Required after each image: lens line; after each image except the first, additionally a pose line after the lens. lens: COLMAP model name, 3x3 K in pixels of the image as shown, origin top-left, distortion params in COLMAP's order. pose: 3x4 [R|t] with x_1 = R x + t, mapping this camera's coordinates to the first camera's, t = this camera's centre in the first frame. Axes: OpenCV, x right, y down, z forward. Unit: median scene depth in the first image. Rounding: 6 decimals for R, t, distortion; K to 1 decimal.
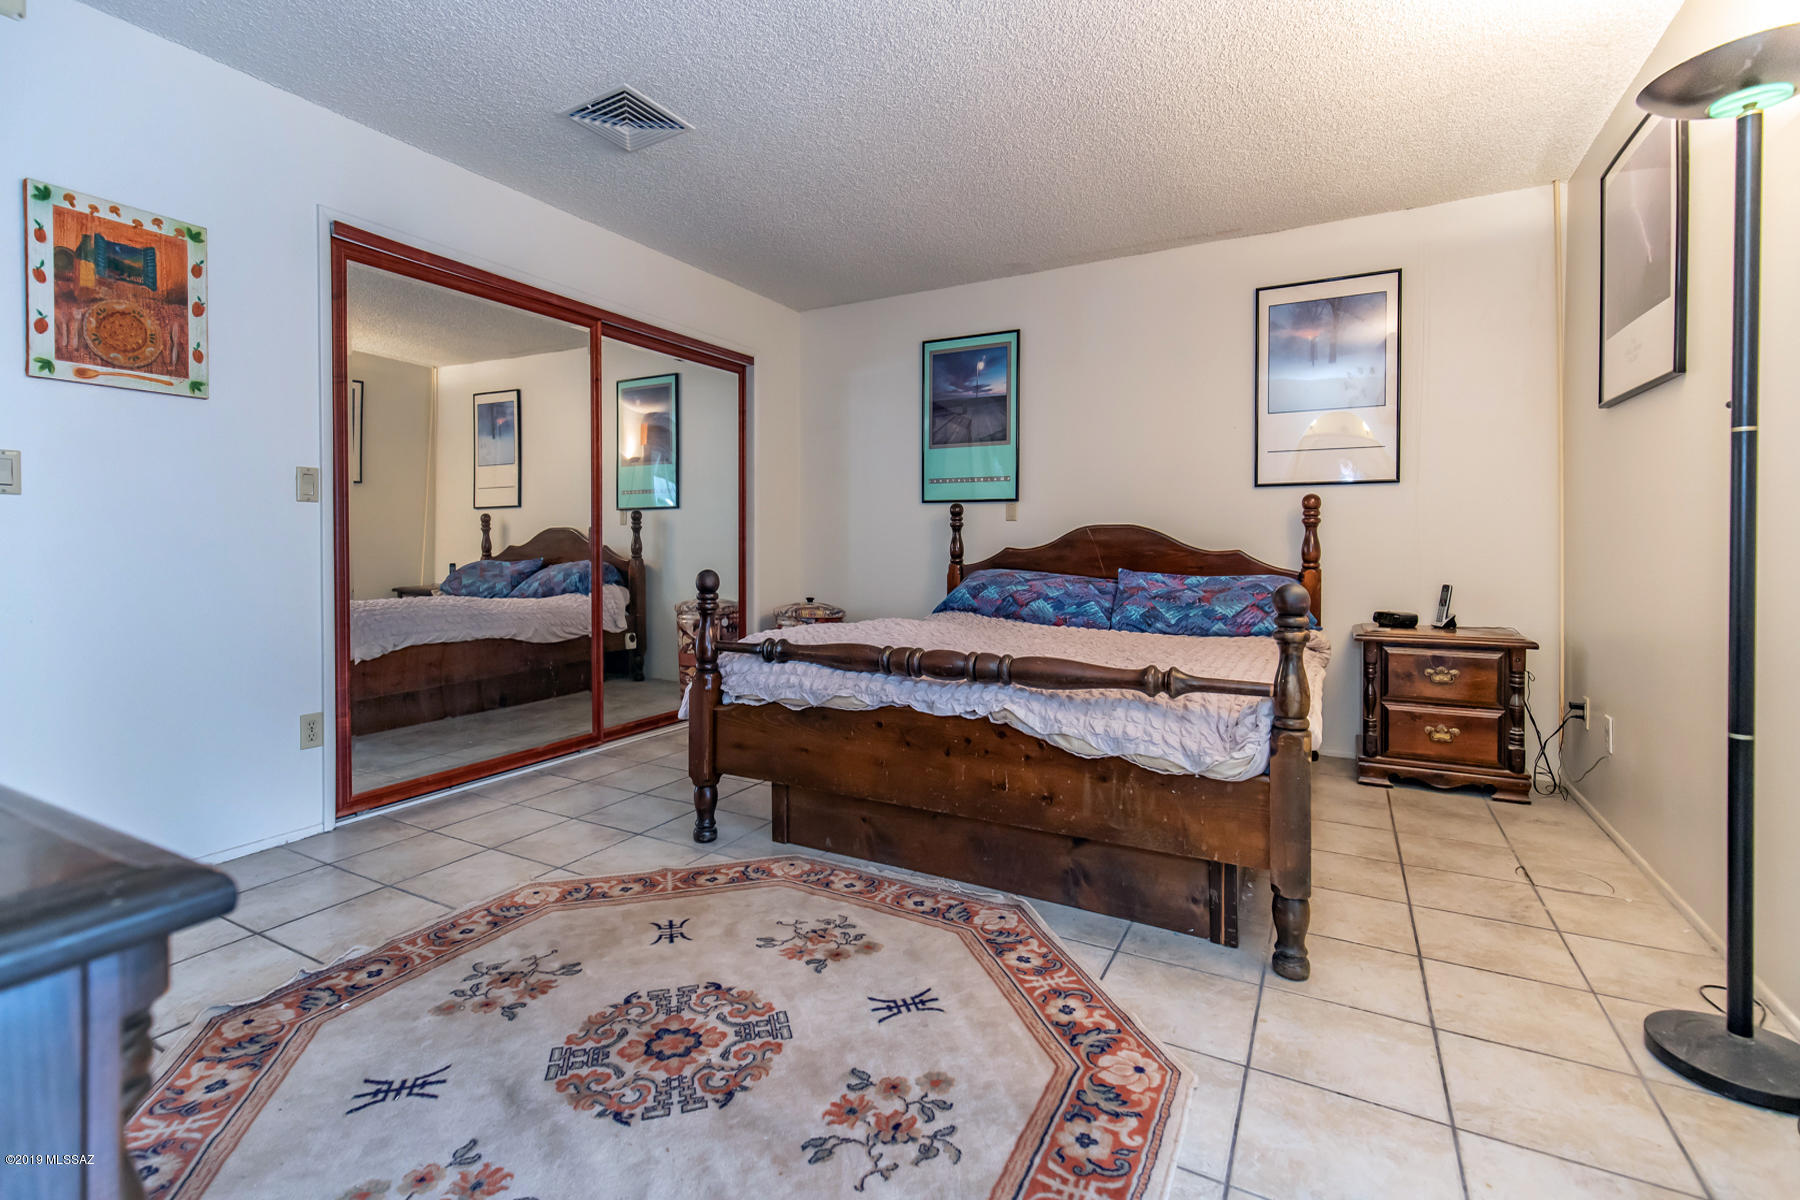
lens RADIAL K [[858.1, 0, 922.7], [0, 858.1, 560.5], [0, 0, 1]] dist [0.009815, 0.000227]
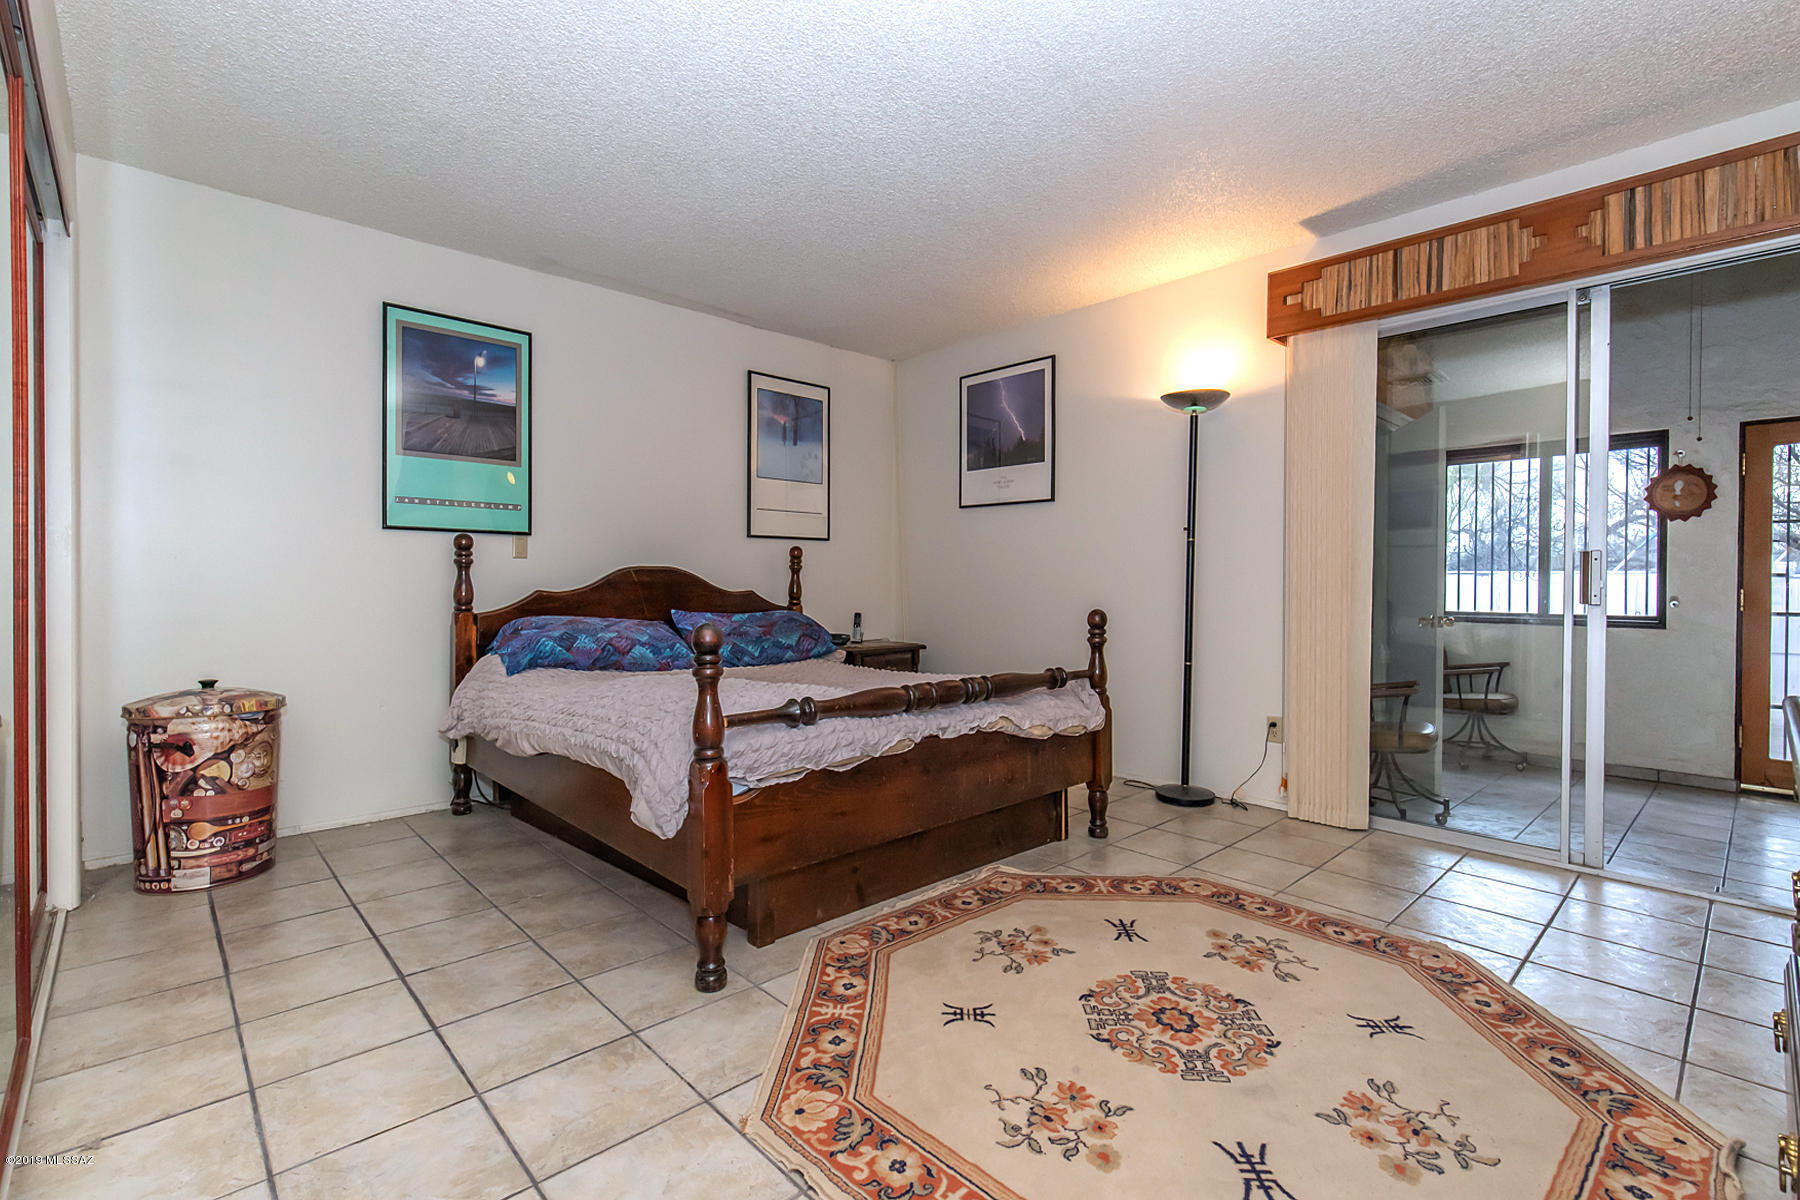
lens RADIAL K [[858.1, 0, 896.9], [0, 858.1, 596.5], [0, 0, 1]] dist [0.009815, 0.000227]
pose [[0.269084, -0.016123, 0.962982, -1.026816], [0.019101, 0.999753, 0.011402, -0.019547], [-0.962927, 0.015326, 0.269325, 0.713483]]
